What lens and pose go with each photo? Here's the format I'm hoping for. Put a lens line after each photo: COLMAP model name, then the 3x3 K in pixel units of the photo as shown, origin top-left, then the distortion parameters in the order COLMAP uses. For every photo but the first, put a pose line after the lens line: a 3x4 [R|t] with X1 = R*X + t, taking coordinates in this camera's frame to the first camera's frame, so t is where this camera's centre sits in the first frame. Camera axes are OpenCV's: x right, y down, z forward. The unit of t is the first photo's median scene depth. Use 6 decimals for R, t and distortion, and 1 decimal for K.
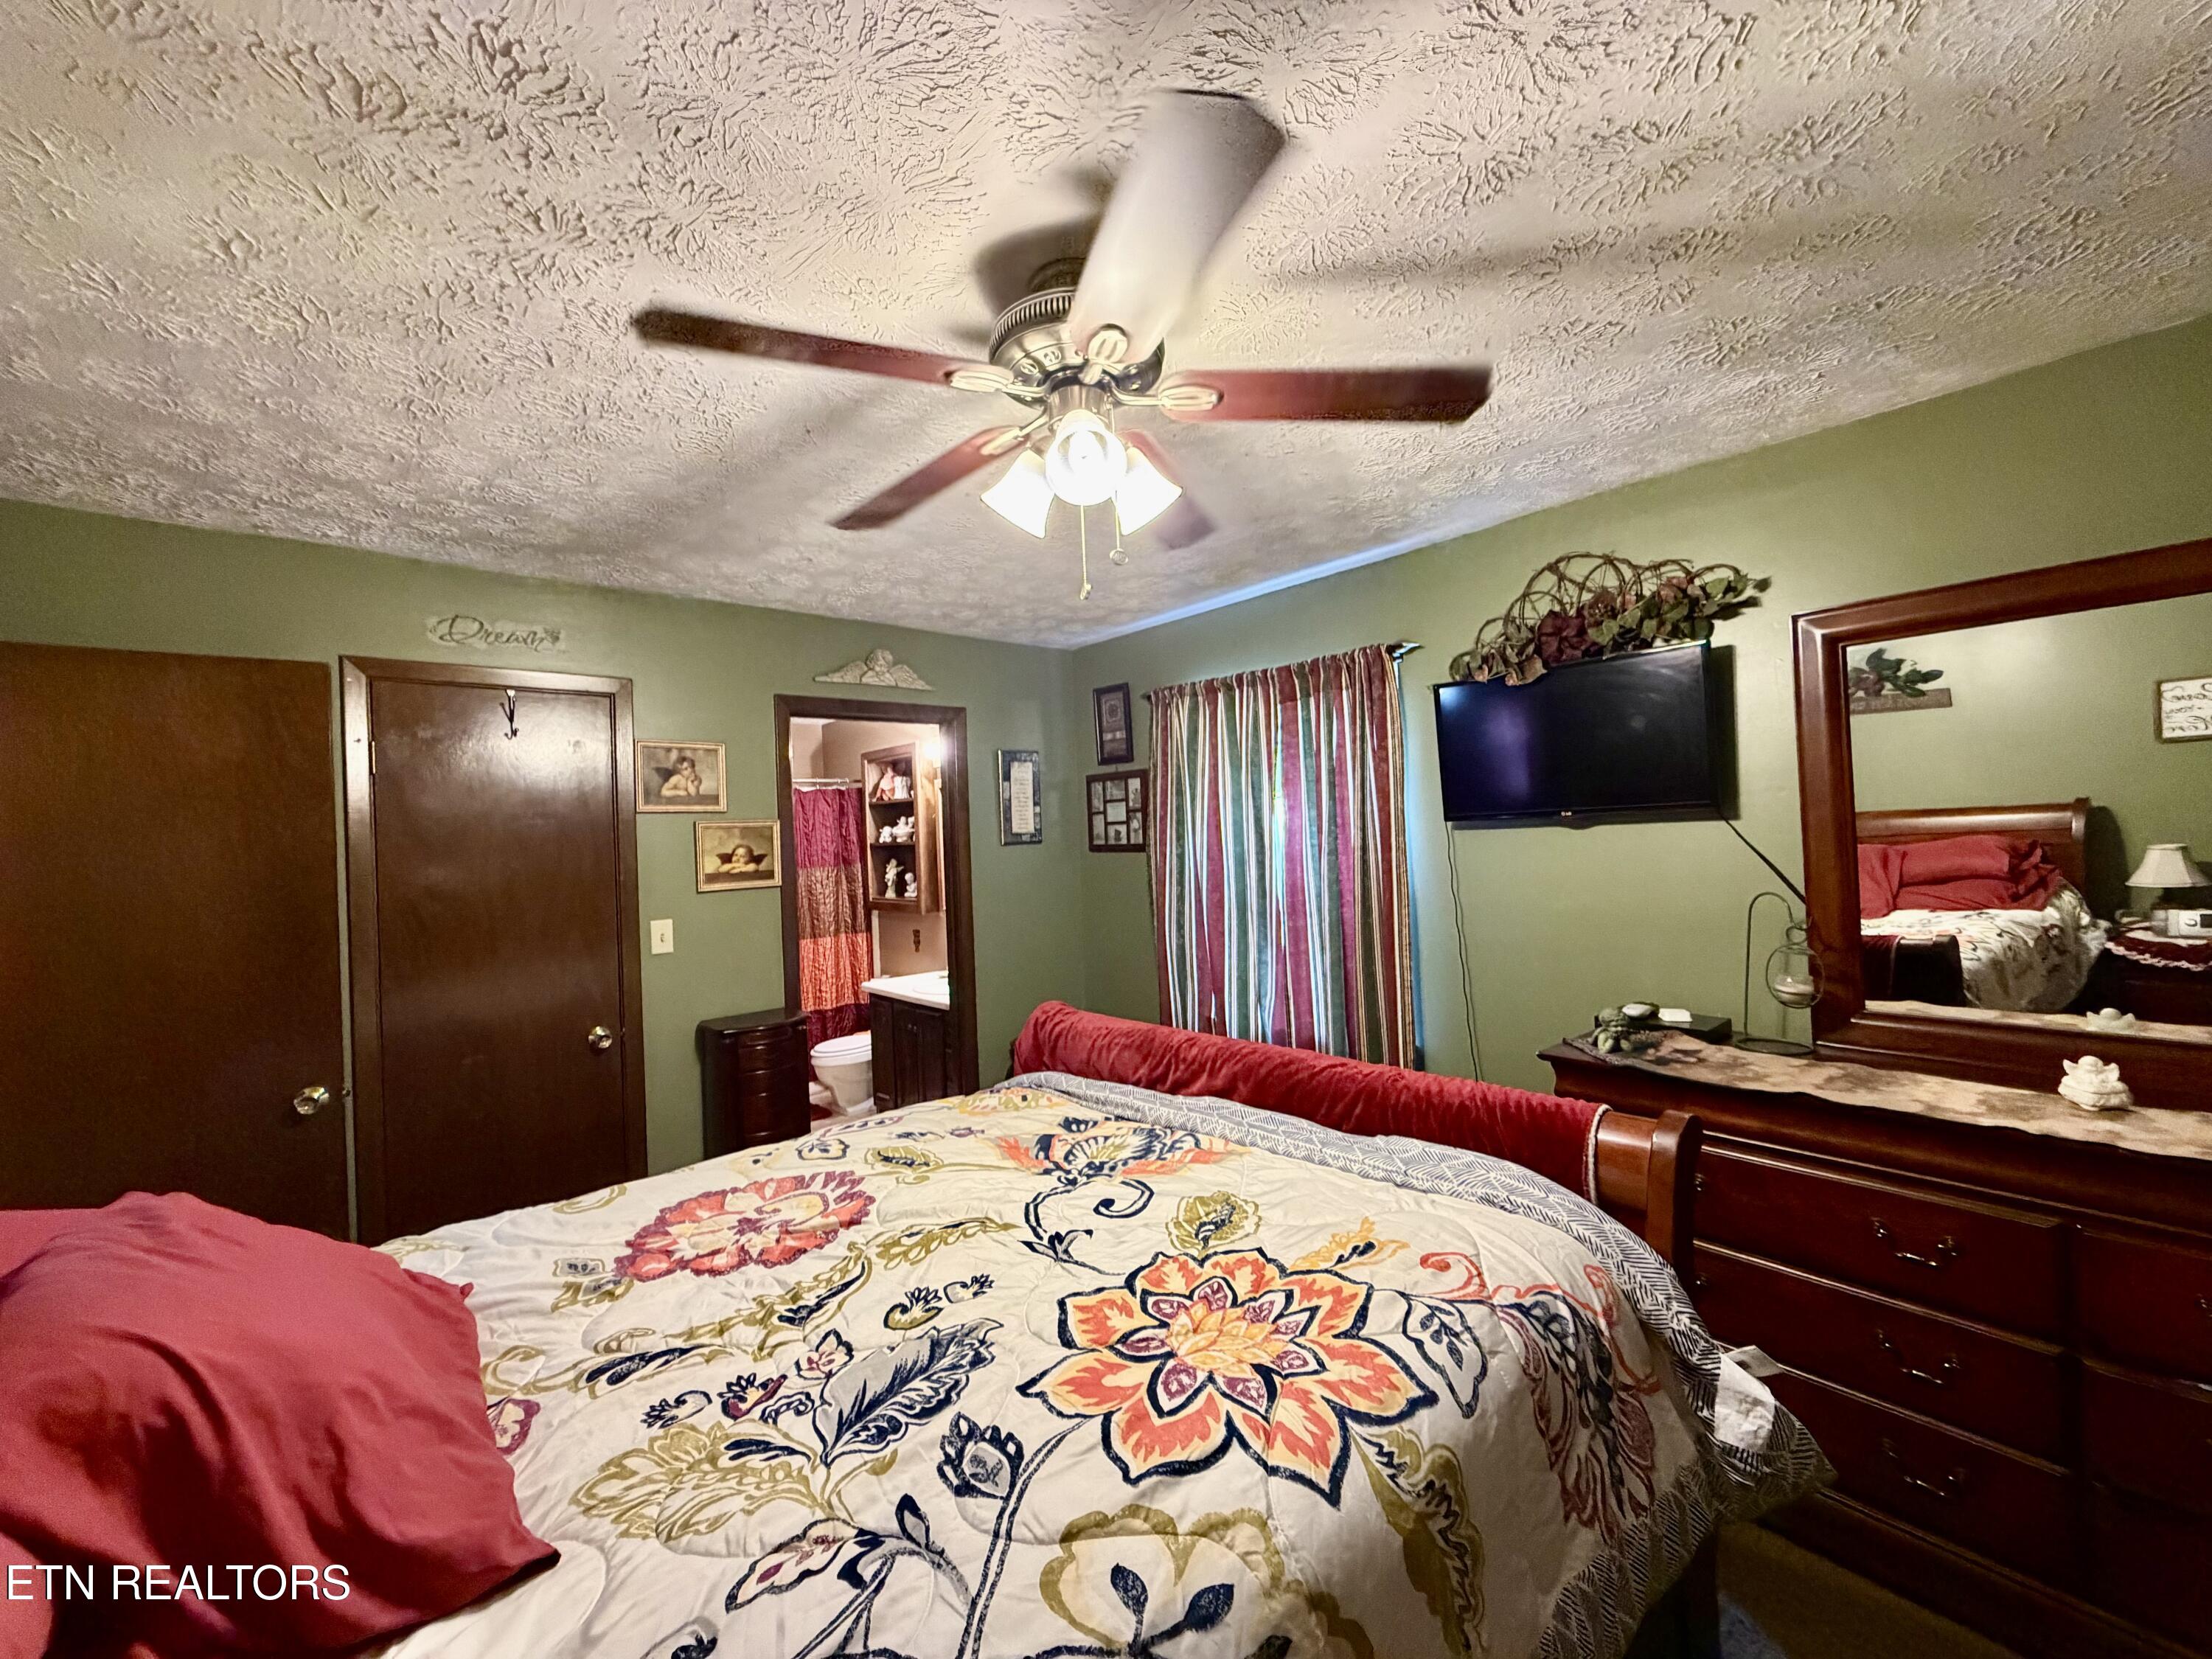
lens RADIAL K [[878.5, 0, 1099.7], [0, 878.5, 833.6], [0, 0, 1]] dist [0.001547, -0.000645]
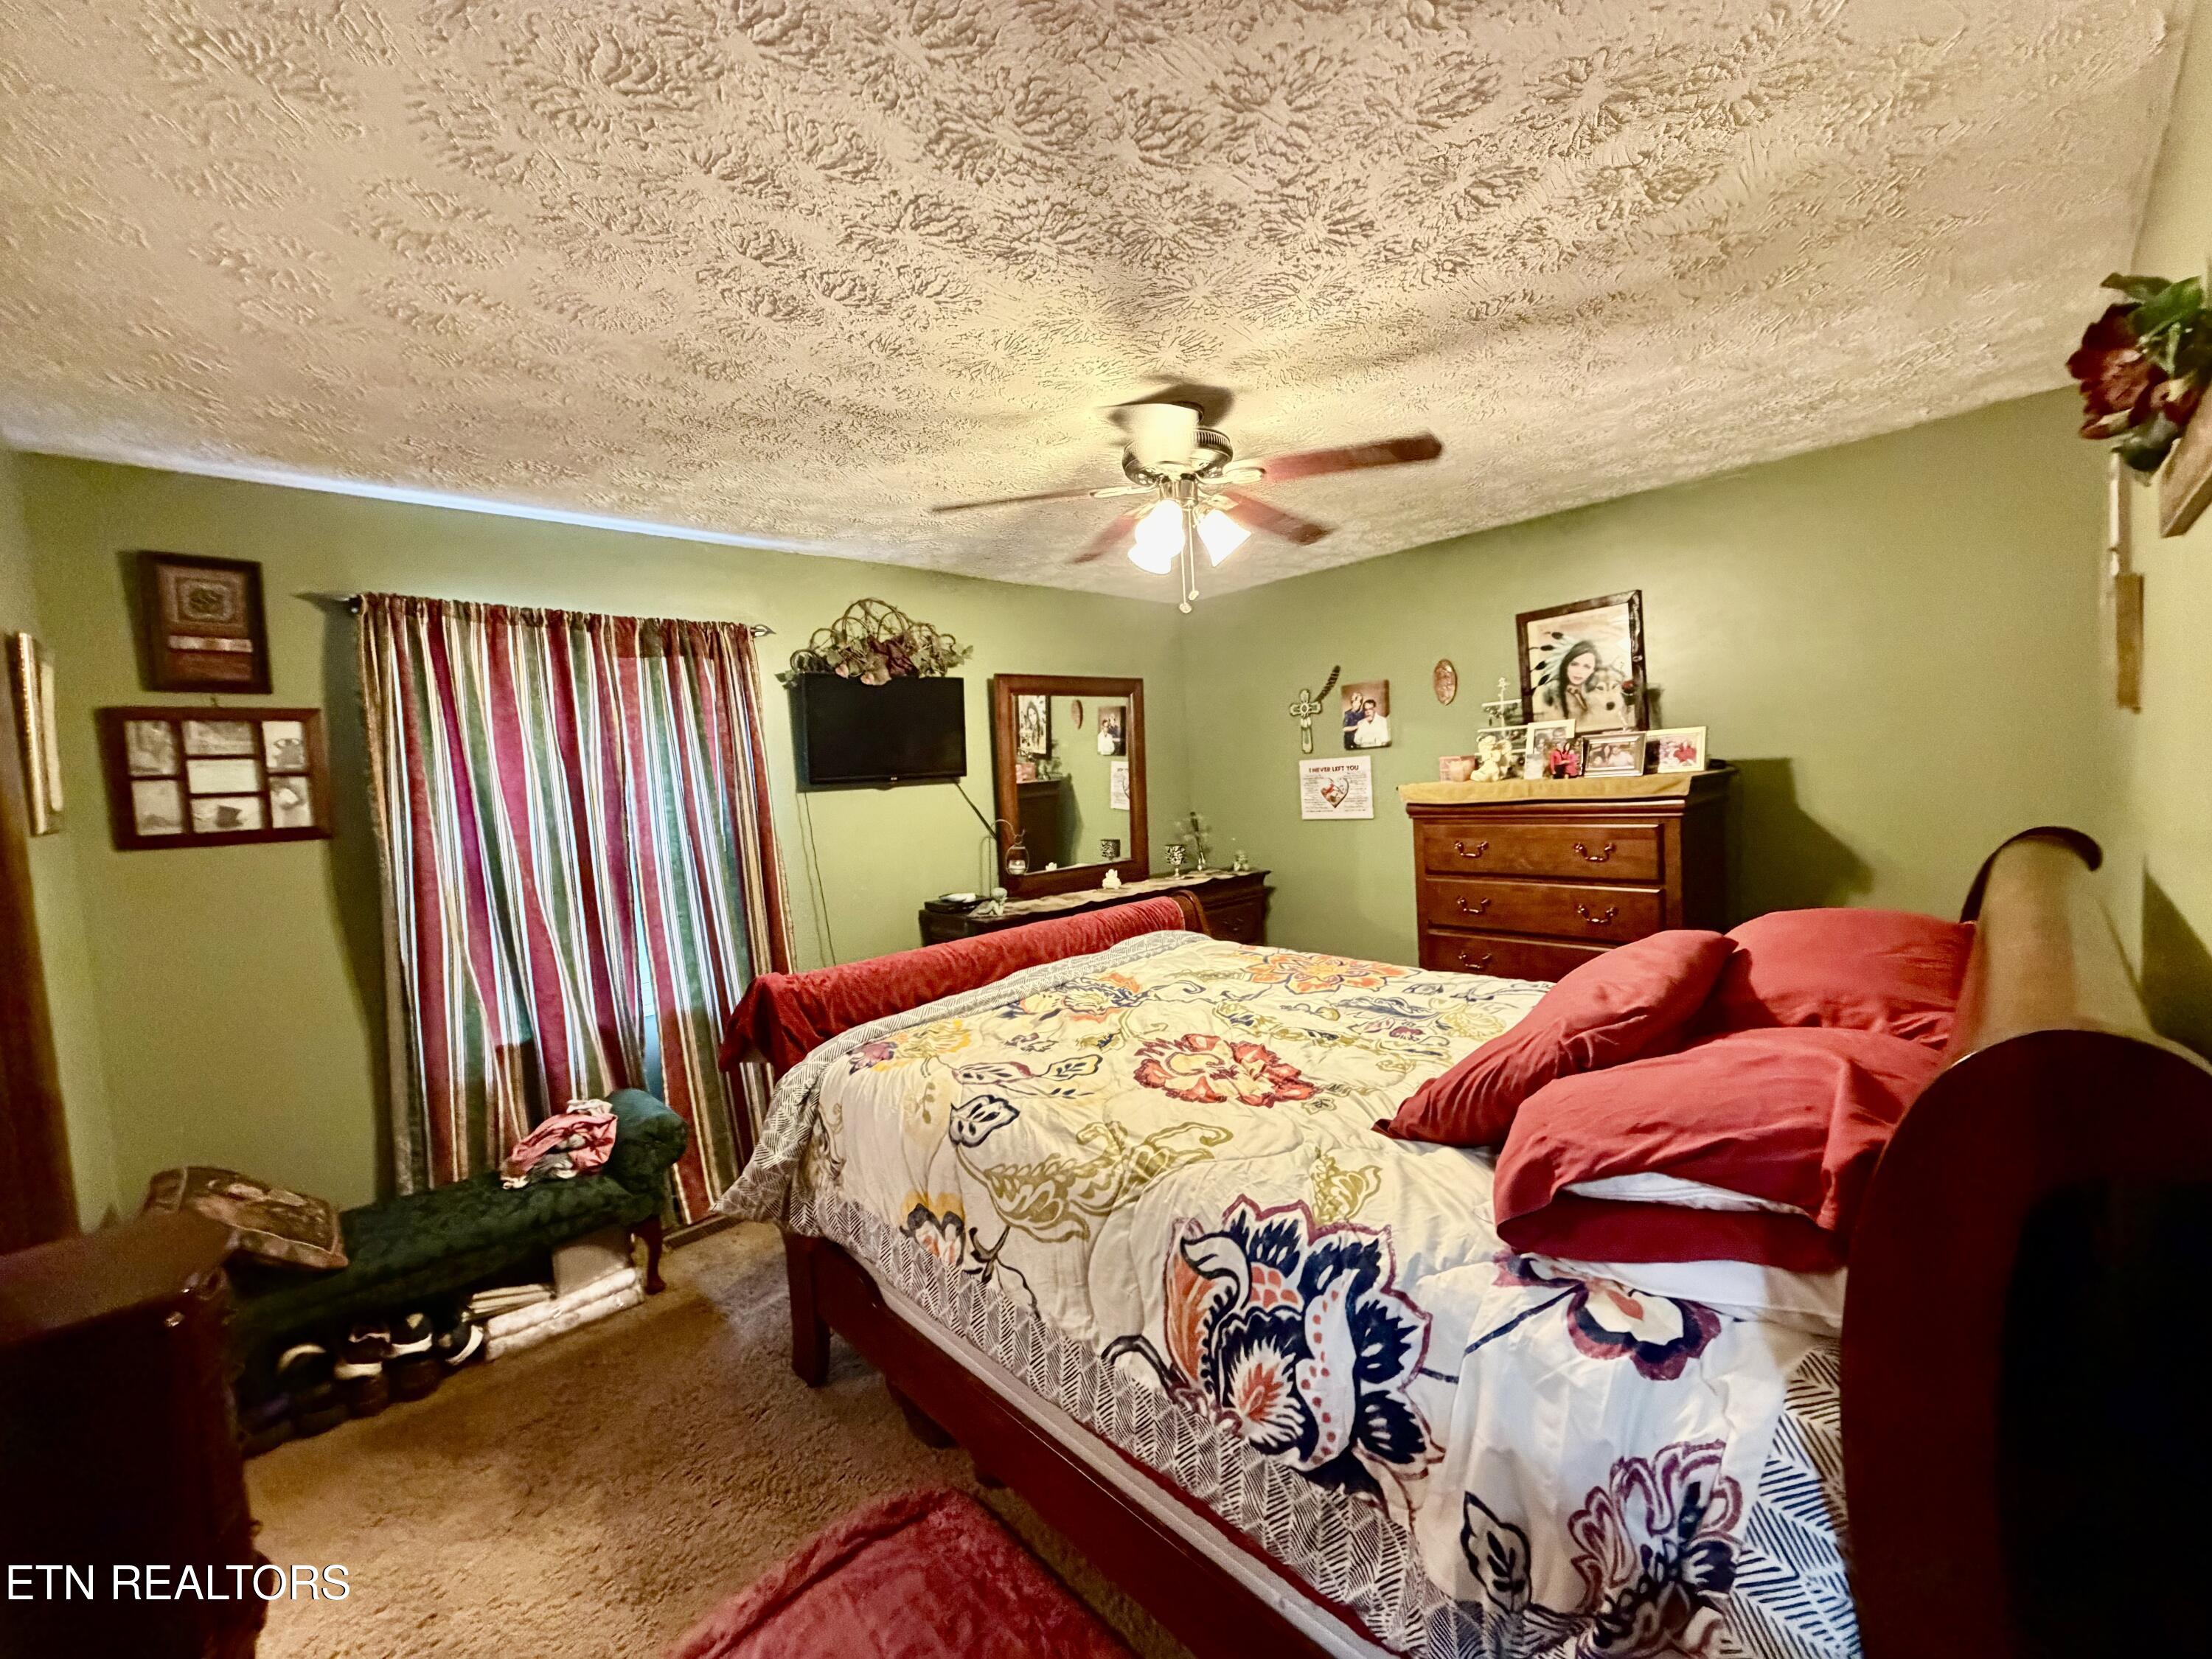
lens RADIAL K [[878.5, 0, 1099.7], [0, 878.5, 833.6], [0, 0, 1]] dist [0.001547, -0.000645]
pose [[-0.027942, -0.026018, 0.999271, -0.574455], [0.055711, 0.998067, 0.027544, 0.029360], [-0.998056, 0.056440, -0.026439, 0.429903]]
